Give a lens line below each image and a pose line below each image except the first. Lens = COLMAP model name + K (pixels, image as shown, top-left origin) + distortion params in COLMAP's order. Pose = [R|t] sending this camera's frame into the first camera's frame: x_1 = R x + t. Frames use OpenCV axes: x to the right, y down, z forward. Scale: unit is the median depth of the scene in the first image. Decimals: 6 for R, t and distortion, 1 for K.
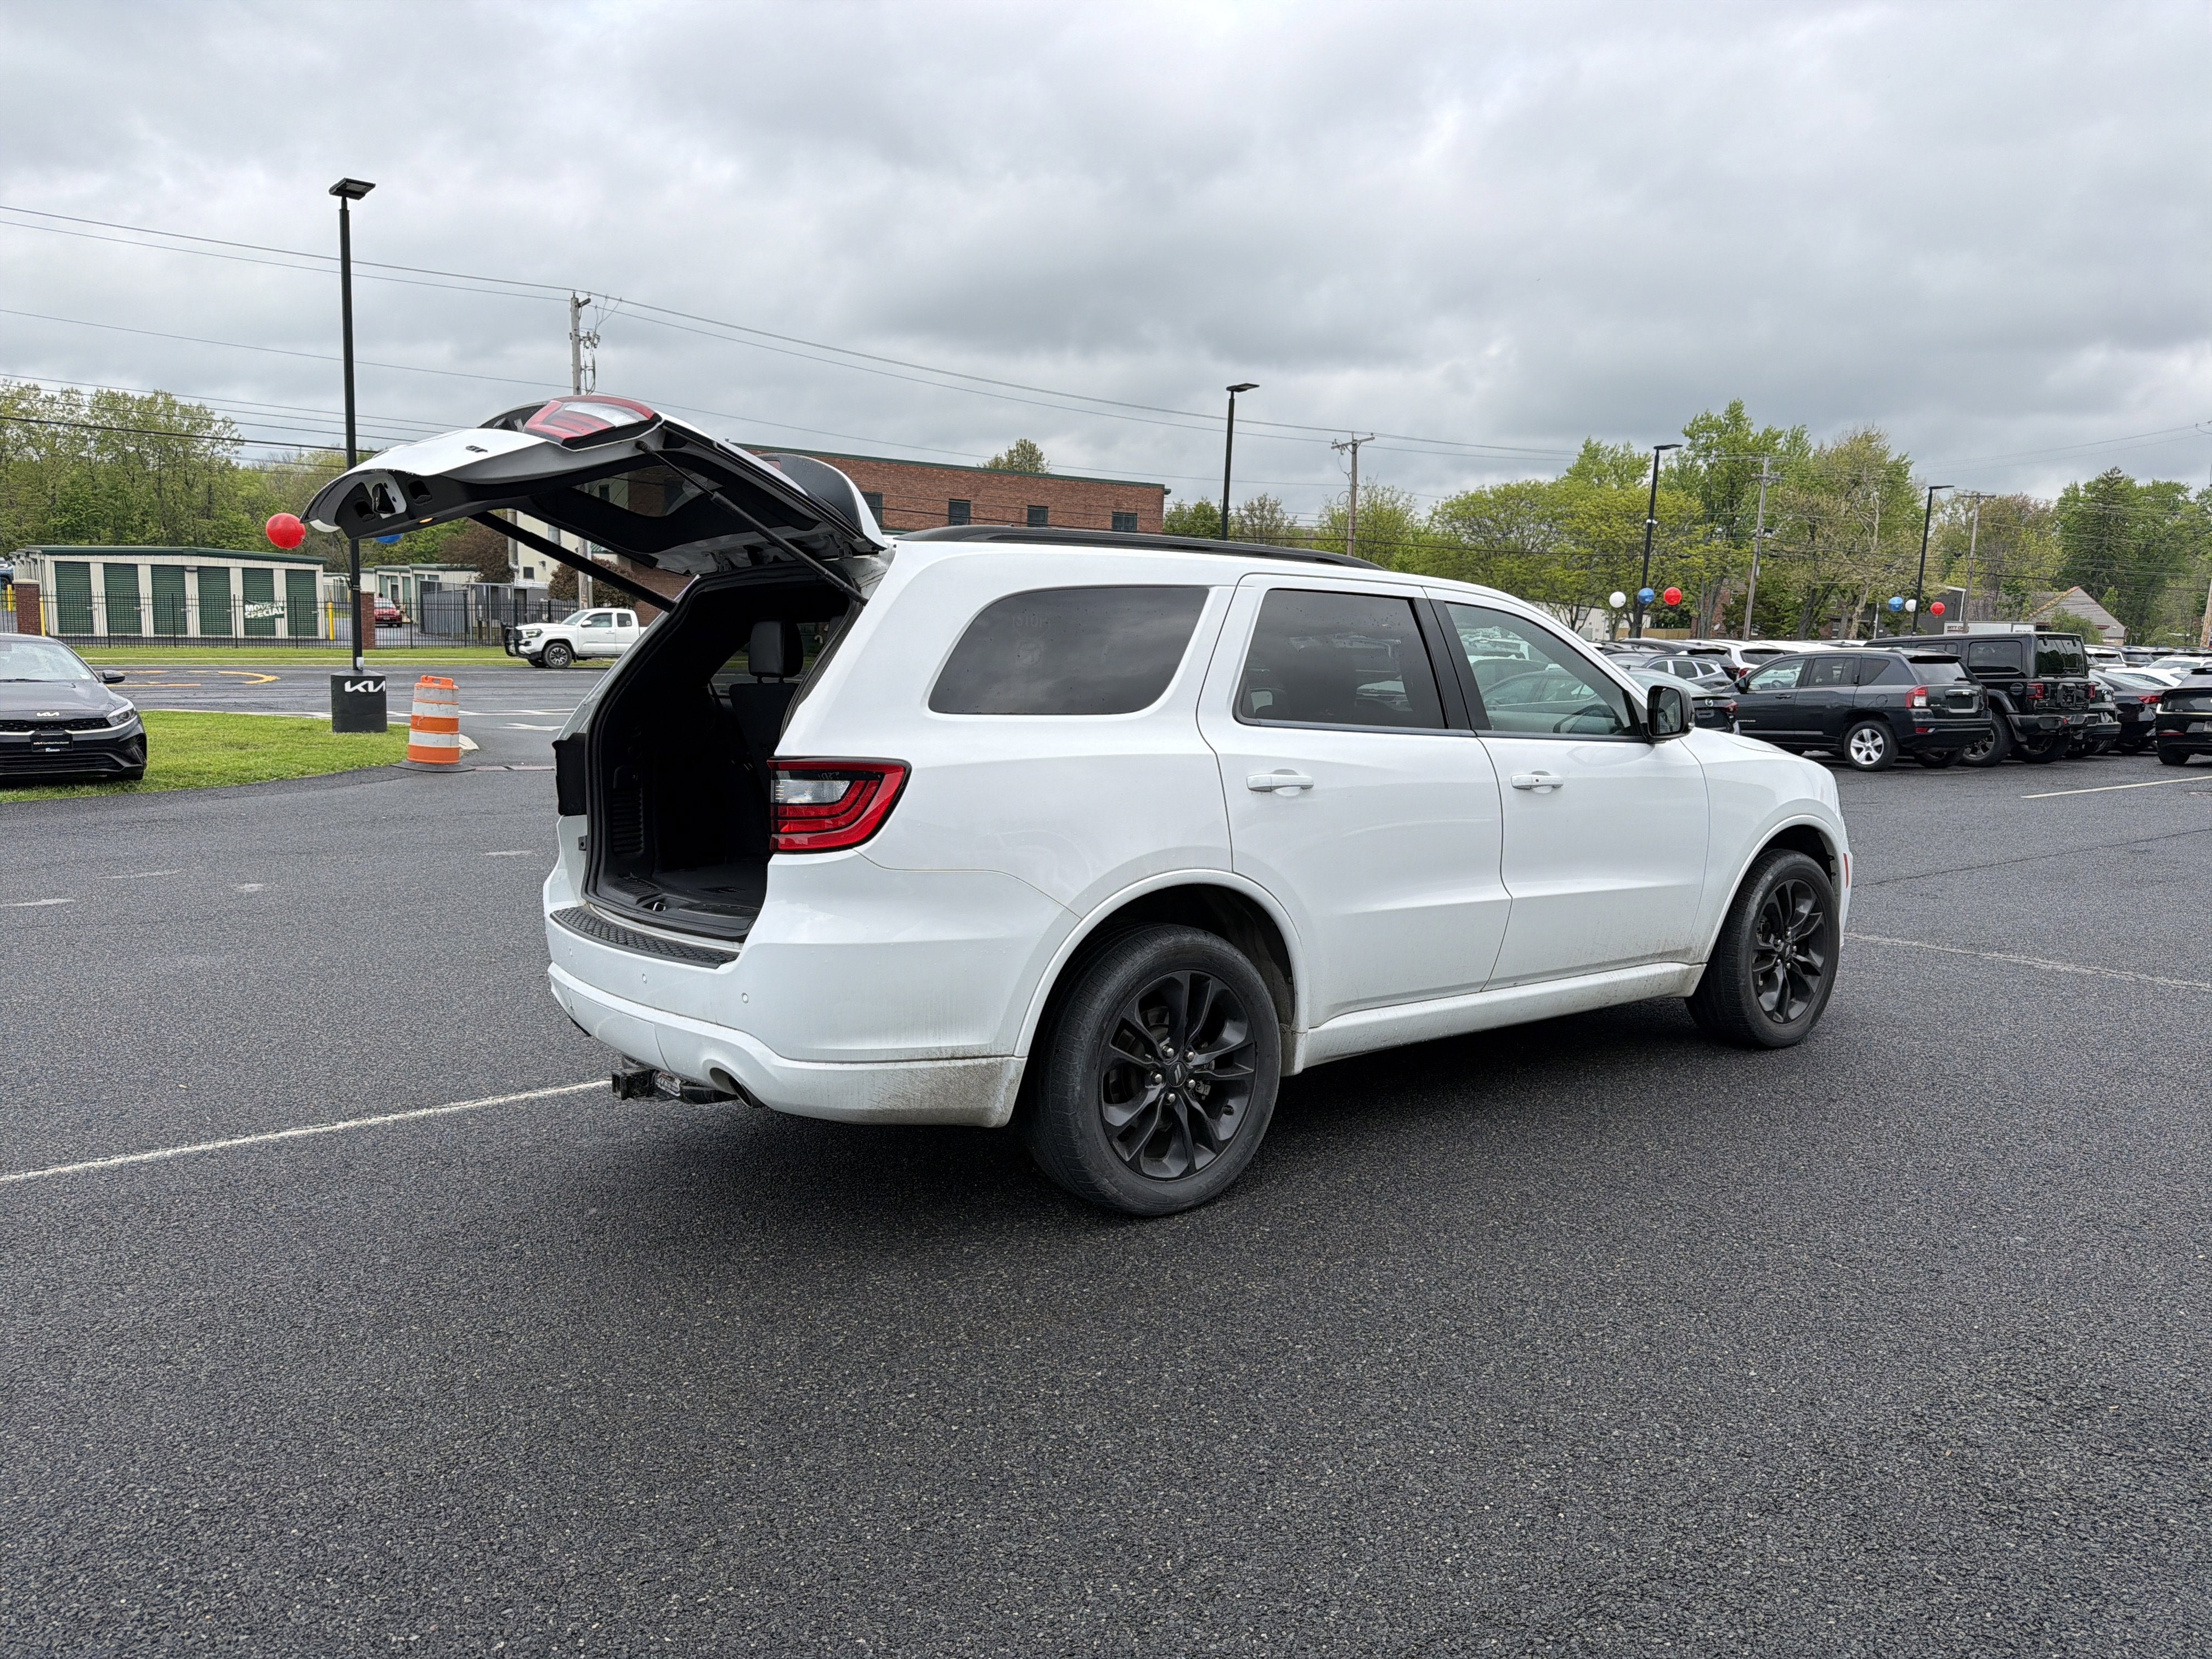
lens RADIAL K [[1543.6, 0, 1099.1], [0, 1543.6, 871.3], [0, 0, 1]] dist [0.078984, -0.086091]
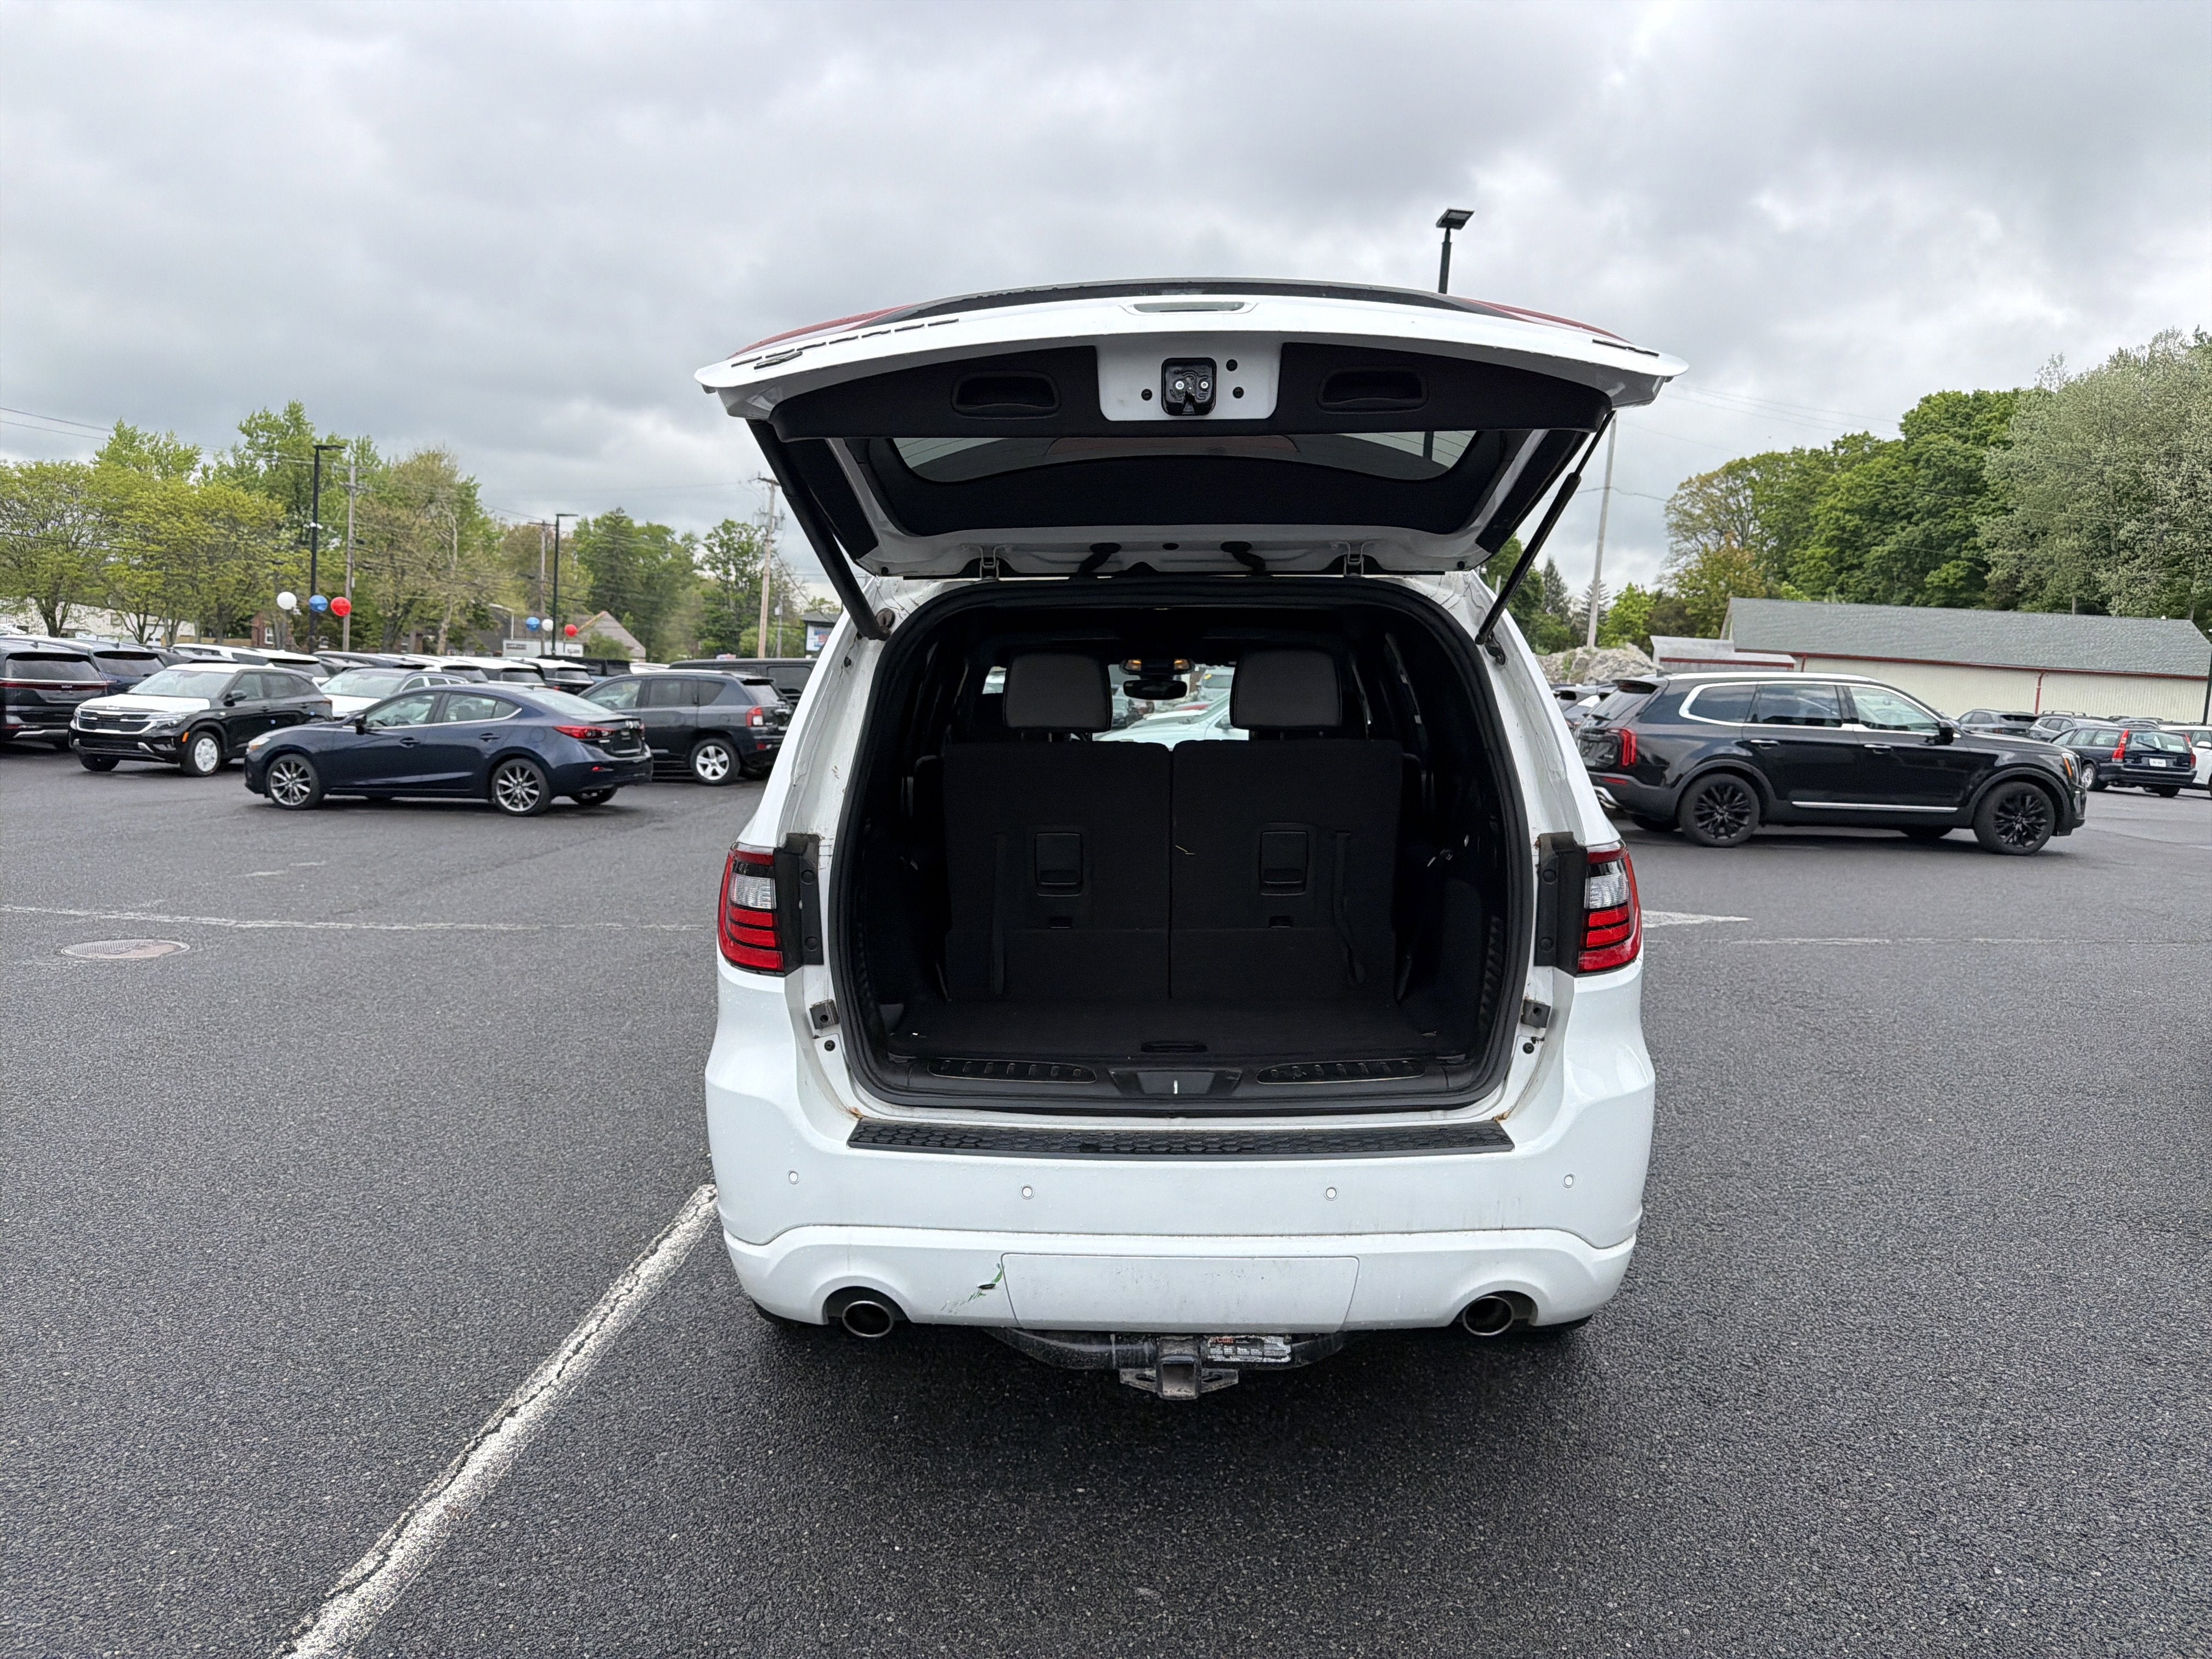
lens RADIAL K [[1600.6, 0, 1111.7], [0, 1600.6, 746.5], [0, 0, 1]] dist [0.005603, -0.005111]
pose [[0.649445, -0.023942, 0.760032, -0.552823], [0.091023, 0.994765, -0.046442, -0.061662], [-0.754941, 0.099342, 0.648224, 0.385693]]
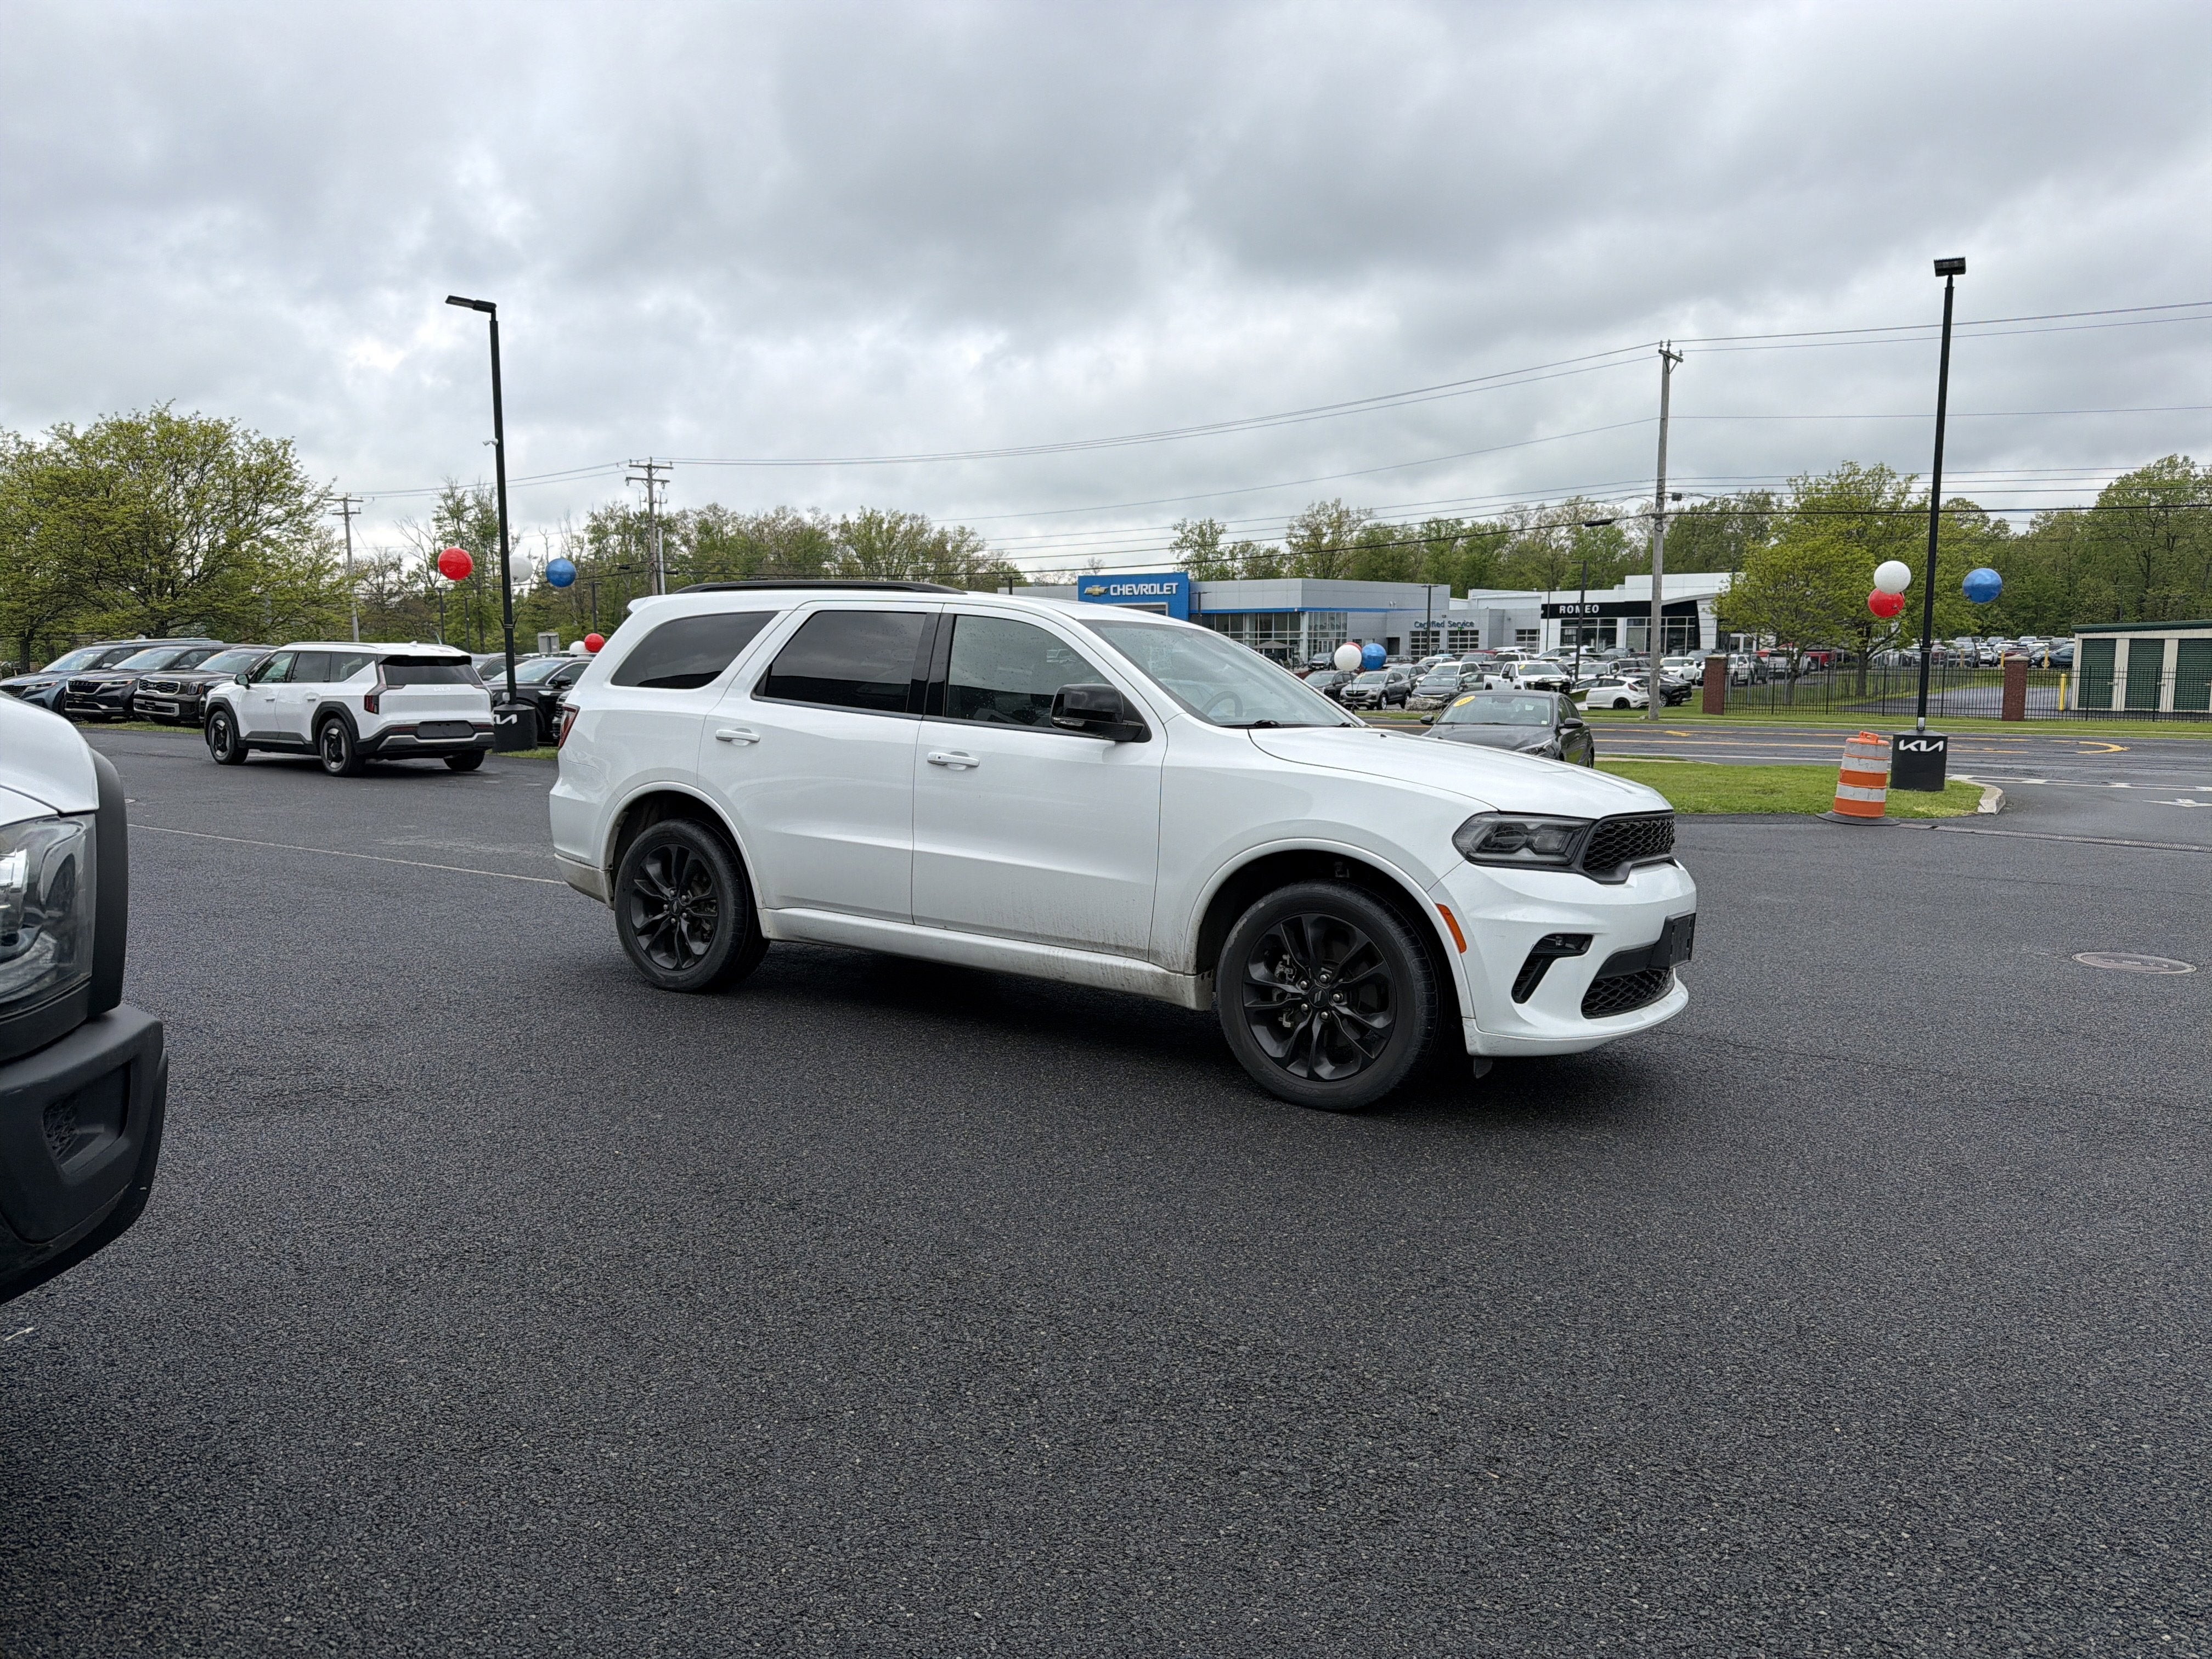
lens RADIAL K [[1564.7, 0, 1107.8], [0, 1564.7, 863.0], [0, 0, 1]] dist [0.096886, -0.134370]
pose [[0.321333, 0.097606, -0.941923, 1.249380], [-0.152513, 0.987023, 0.050251, -0.049393], [0.934604, 0.127508, 0.332049, 0.608959]]
